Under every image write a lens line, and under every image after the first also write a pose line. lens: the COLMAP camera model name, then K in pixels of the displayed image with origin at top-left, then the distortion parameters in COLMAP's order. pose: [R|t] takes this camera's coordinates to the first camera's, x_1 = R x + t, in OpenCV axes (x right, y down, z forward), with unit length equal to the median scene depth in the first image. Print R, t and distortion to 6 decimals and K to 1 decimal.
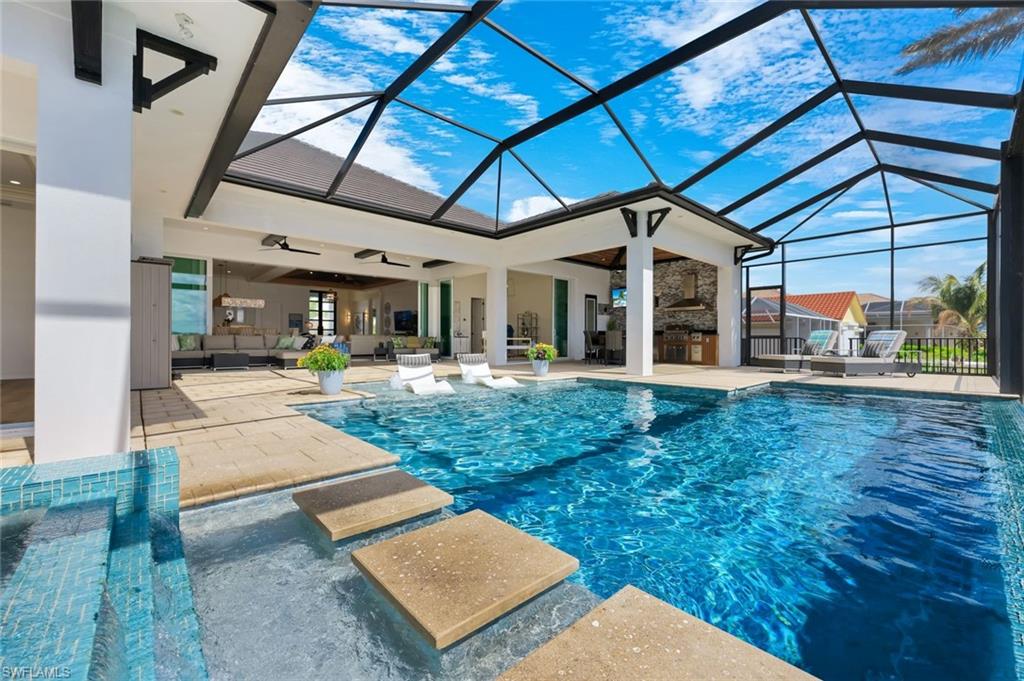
lens RADIAL K [[413.4, 0, 512.0], [0, 413.4, 340.5], [0, 0, 1]] dist [0.008806, 0.000199]
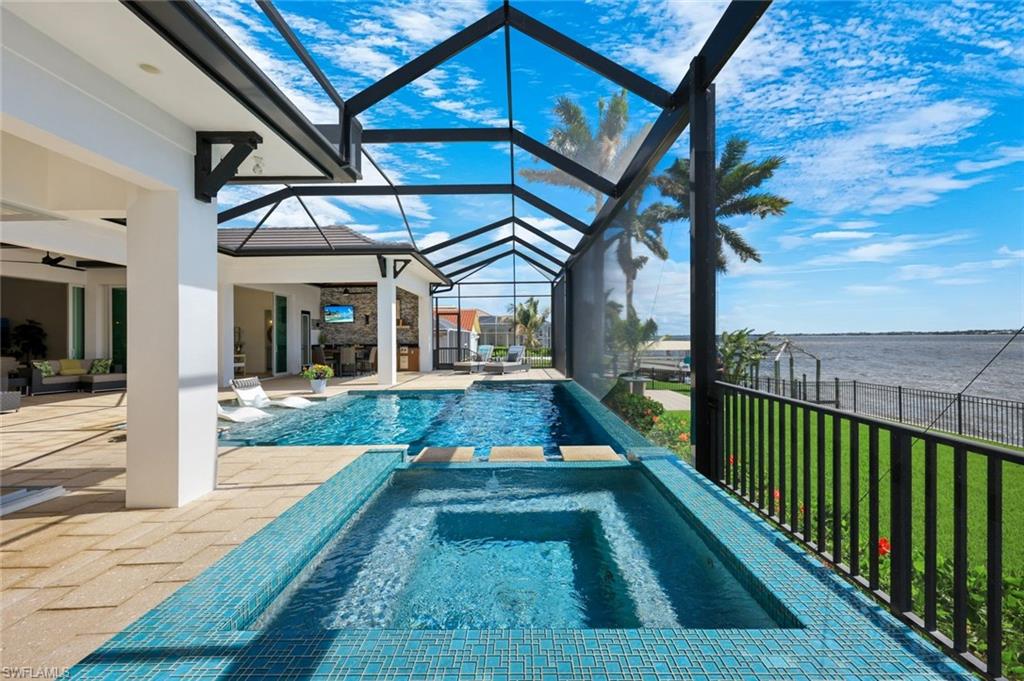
lens RADIAL K [[417.2, 0, 511.6], [0, 417.2, 338.8], [0, 0, 1]] dist [-0.000430, 0.000004]
pose [[0.686089, -0.011072, 0.727433, -0.272161], [0.016715, 0.999860, -0.000546, -0.037508], [-0.727326, 0.012534, 0.686178, -0.125678]]
